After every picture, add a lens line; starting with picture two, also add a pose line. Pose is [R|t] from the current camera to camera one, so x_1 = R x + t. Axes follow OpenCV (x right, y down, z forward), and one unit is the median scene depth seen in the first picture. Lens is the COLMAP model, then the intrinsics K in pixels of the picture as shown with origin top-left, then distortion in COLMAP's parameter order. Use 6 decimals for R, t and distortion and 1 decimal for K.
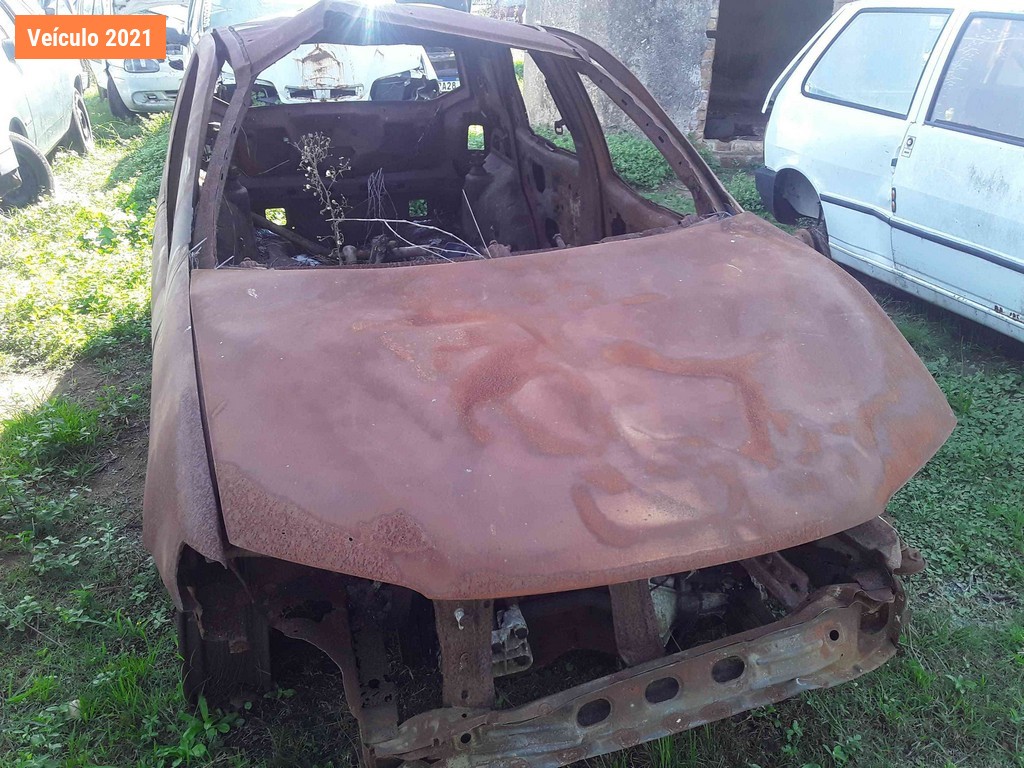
lens RADIAL K [[977.6, 0, 513.2], [0, 977.6, 378.5], [0, 0, 1]] dist [0.105632, -0.229973]
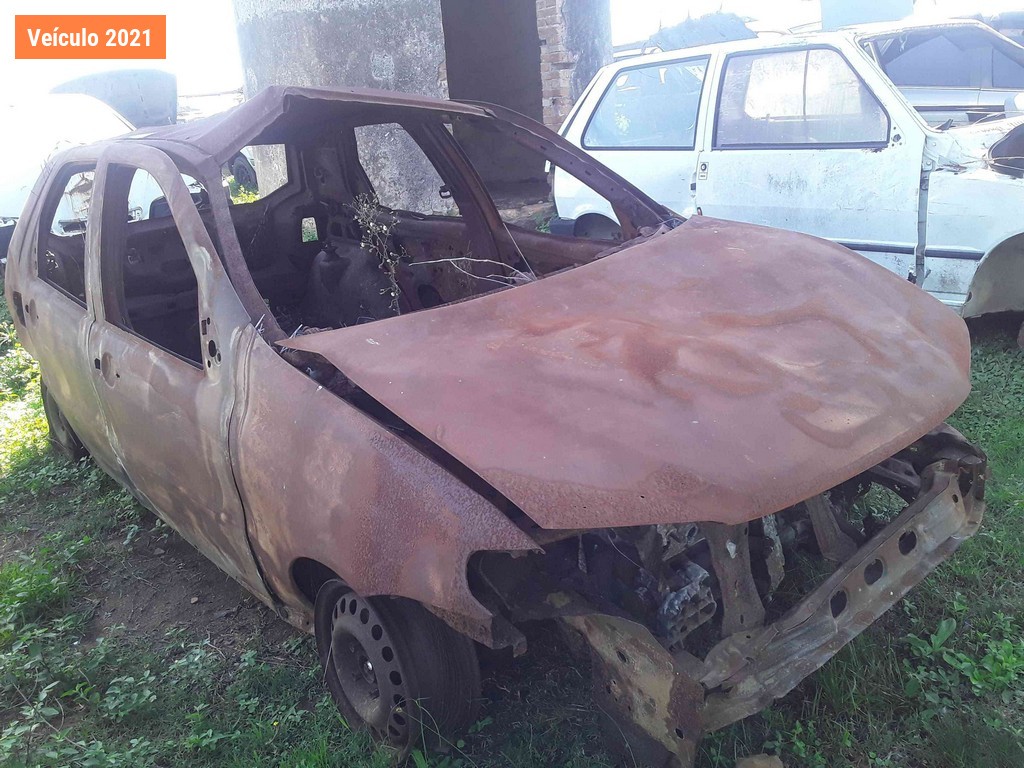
lens RADIAL K [[977.6, 0, 513.2], [0, 977.6, 378.5], [0, 0, 1]] dist [0.105632, -0.229973]
pose [[0.920087, -0.210130, 0.330583, -0.423721], [0.245143, 0.967131, -0.067544, 0.049571], [-0.305524, 0.143186, 0.941357, -0.005150]]
